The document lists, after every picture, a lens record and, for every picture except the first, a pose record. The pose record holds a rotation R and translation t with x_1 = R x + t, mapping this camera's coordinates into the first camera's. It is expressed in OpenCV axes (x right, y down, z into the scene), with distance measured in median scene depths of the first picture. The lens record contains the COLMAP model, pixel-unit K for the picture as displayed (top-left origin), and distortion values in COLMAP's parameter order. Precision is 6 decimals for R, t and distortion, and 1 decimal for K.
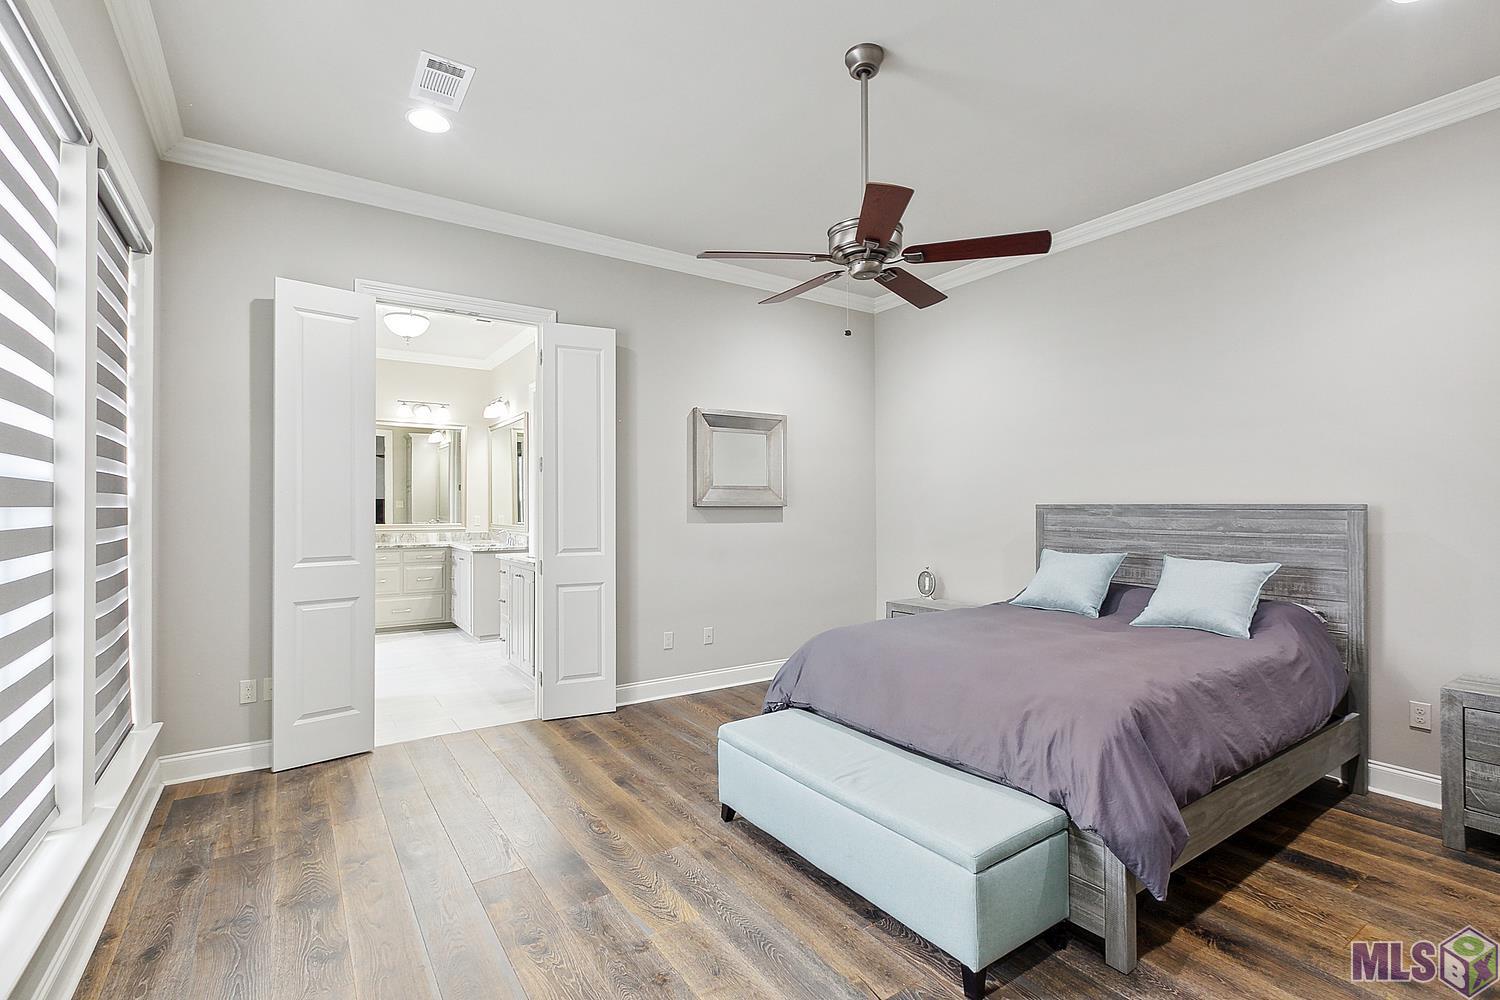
lens RADIAL K [[686.3, 0, 748.6], [0, 686.3, 507.3], [0, 0, 1]] dist [0.002986, -0.000119]
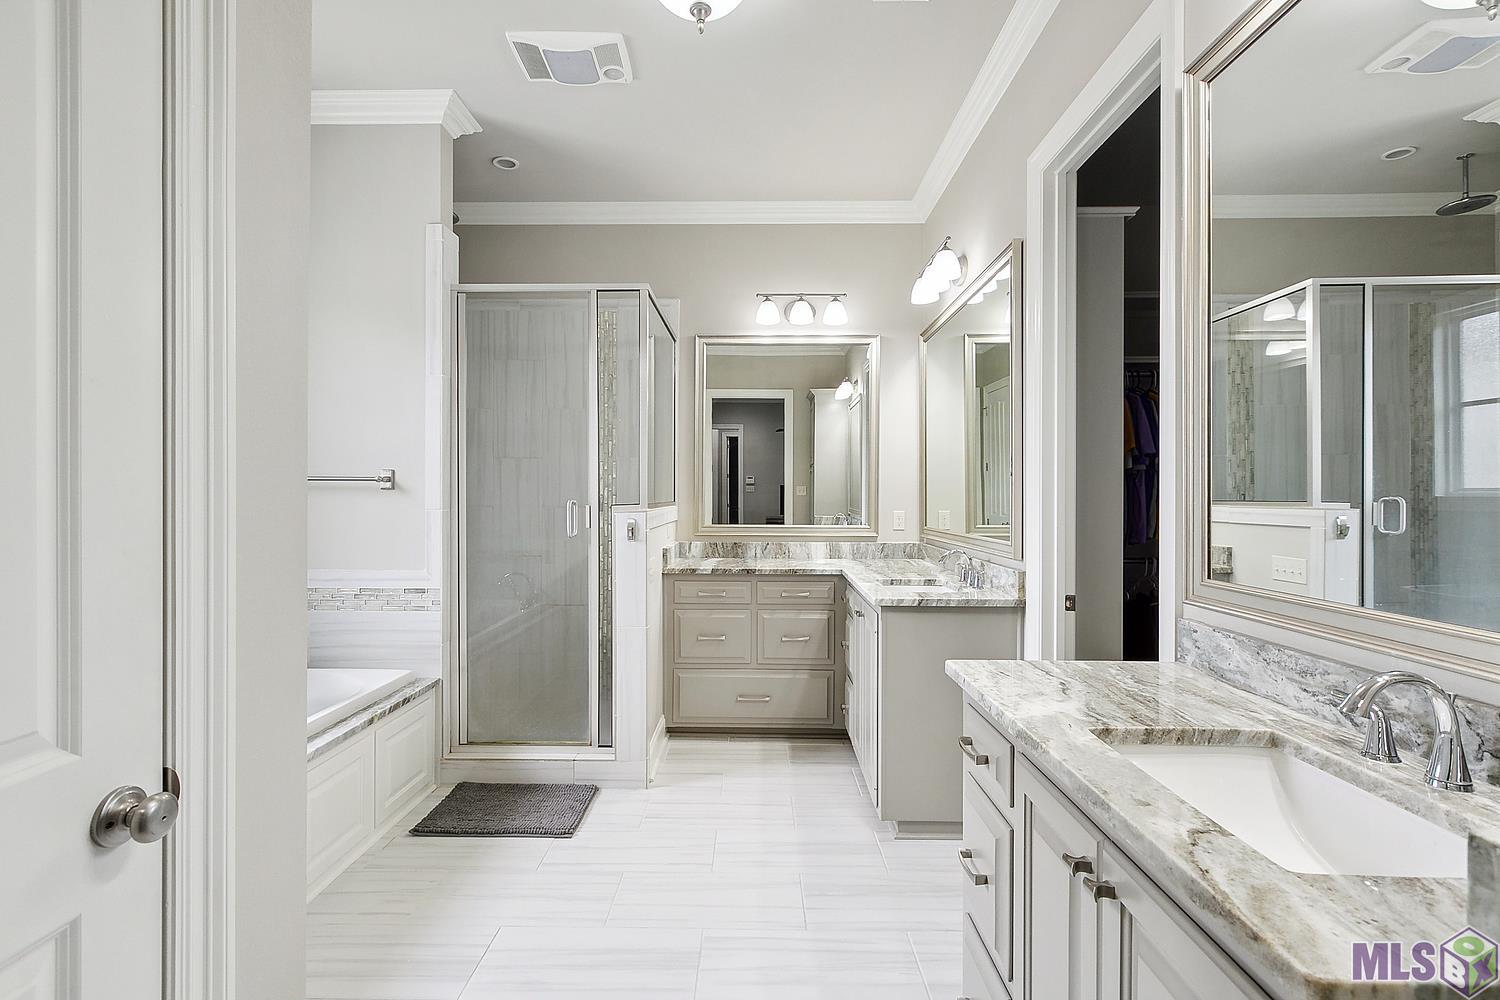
lens RADIAL K [[686.3, 0, 745.8], [0, 686.3, 500.7], [0, 0, 1]] dist [0.002986, -0.000119]
pose [[0.817585, 0.004287, -0.575792, -0.214613], [-0.001156, 0.999982, 0.005803, 0.002111], [0.575807, -0.004079, 0.817575, 0.569927]]
